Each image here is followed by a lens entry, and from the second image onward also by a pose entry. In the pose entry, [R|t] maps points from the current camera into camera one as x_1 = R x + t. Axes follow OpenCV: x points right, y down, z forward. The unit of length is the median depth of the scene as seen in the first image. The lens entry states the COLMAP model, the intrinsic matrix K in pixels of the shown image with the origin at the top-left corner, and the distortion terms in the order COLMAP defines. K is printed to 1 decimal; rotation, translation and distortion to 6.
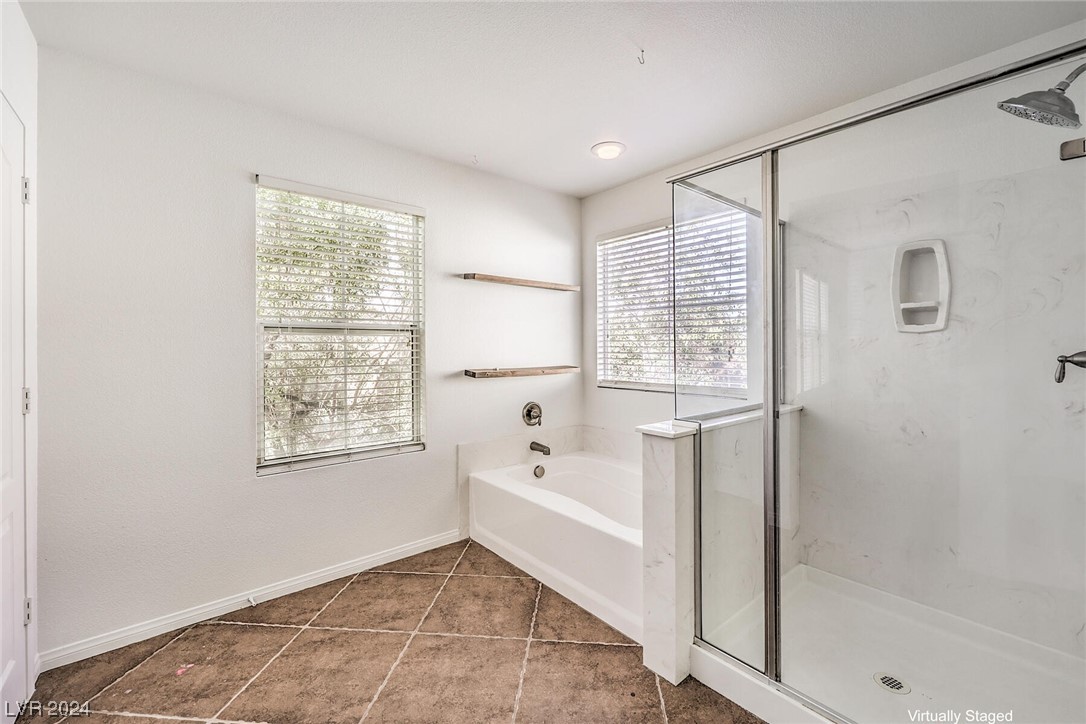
lens RADIAL K [[448.9, 0, 544.0], [0, 448.9, 346.3], [0, 0, 1]] dist [-0.000687, -0.000233]
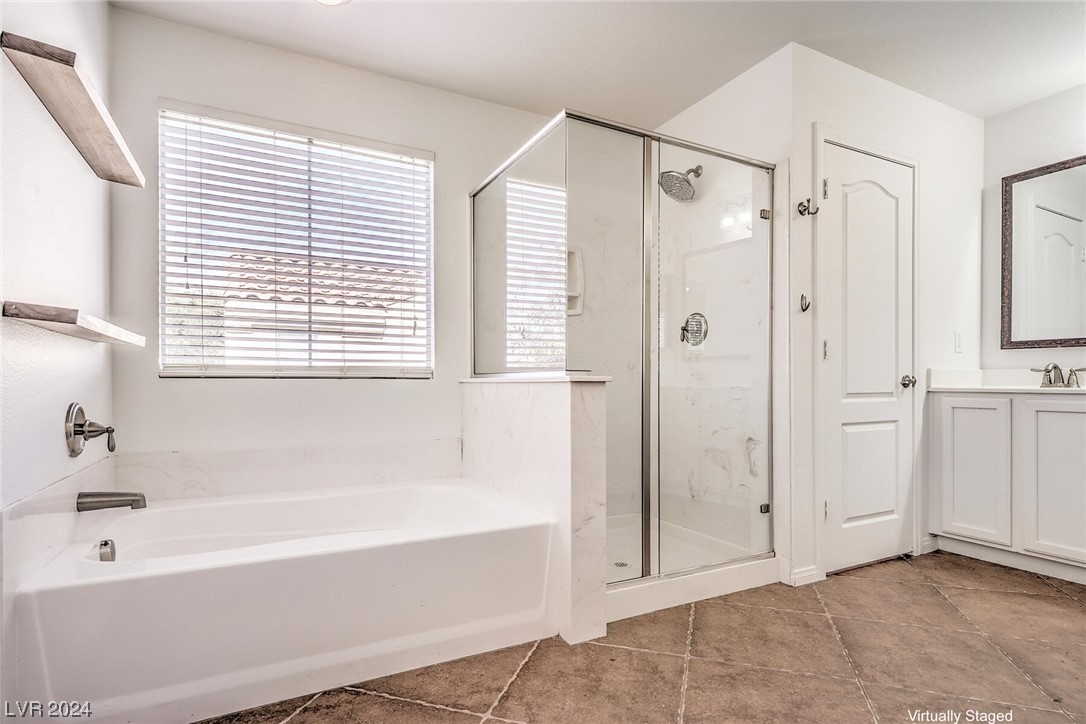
lens RADIAL K [[548.4, 0, 545.8], [0, 548.4, 387.4], [0, 0, 1]] dist [0.001043, 0.000598]
pose [[0.218212, -0.003648, 0.975895, -0.762447], [-0.001791, 0.999990, 0.004138, 0.178067], [-0.975900, -0.002651, 0.218203, 0.735554]]
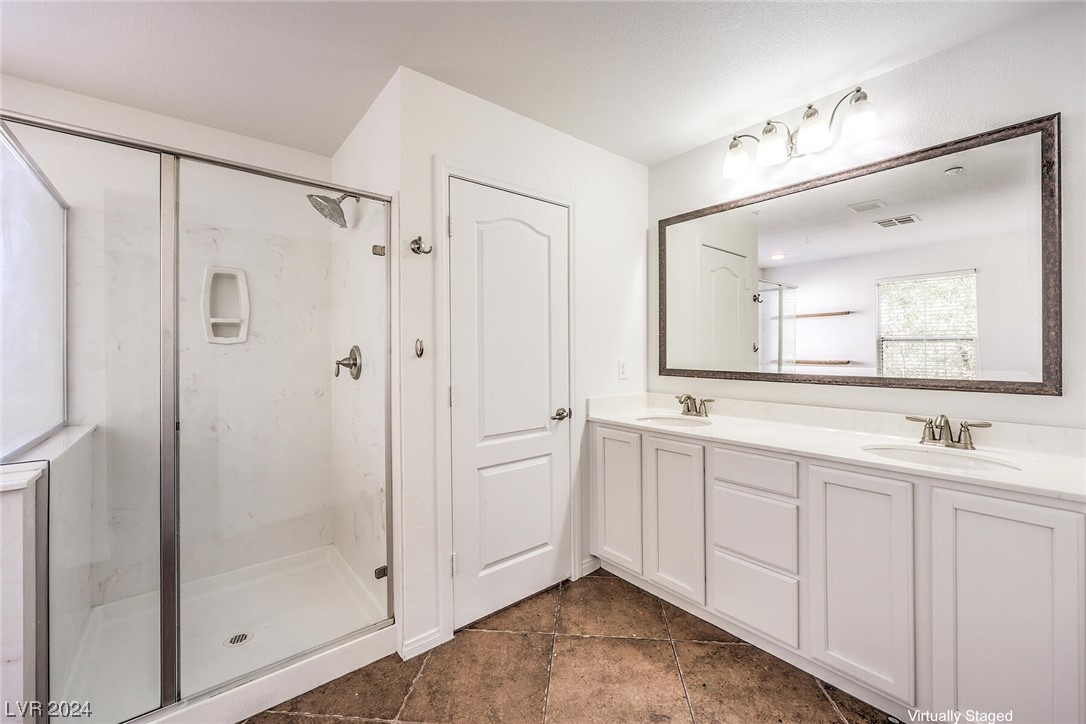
lens RADIAL K [[437.1, 0, 545.1], [0, 437.1, 351.6], [0, 0, 1]] dist [-0.000221, -0.000069]
pose [[0.008083, 0.001306, 0.999966, -0.325530], [0.005006, 0.999987, -0.001347, -0.004719], [-0.999955, 0.005016, 0.008076, 0.148687]]
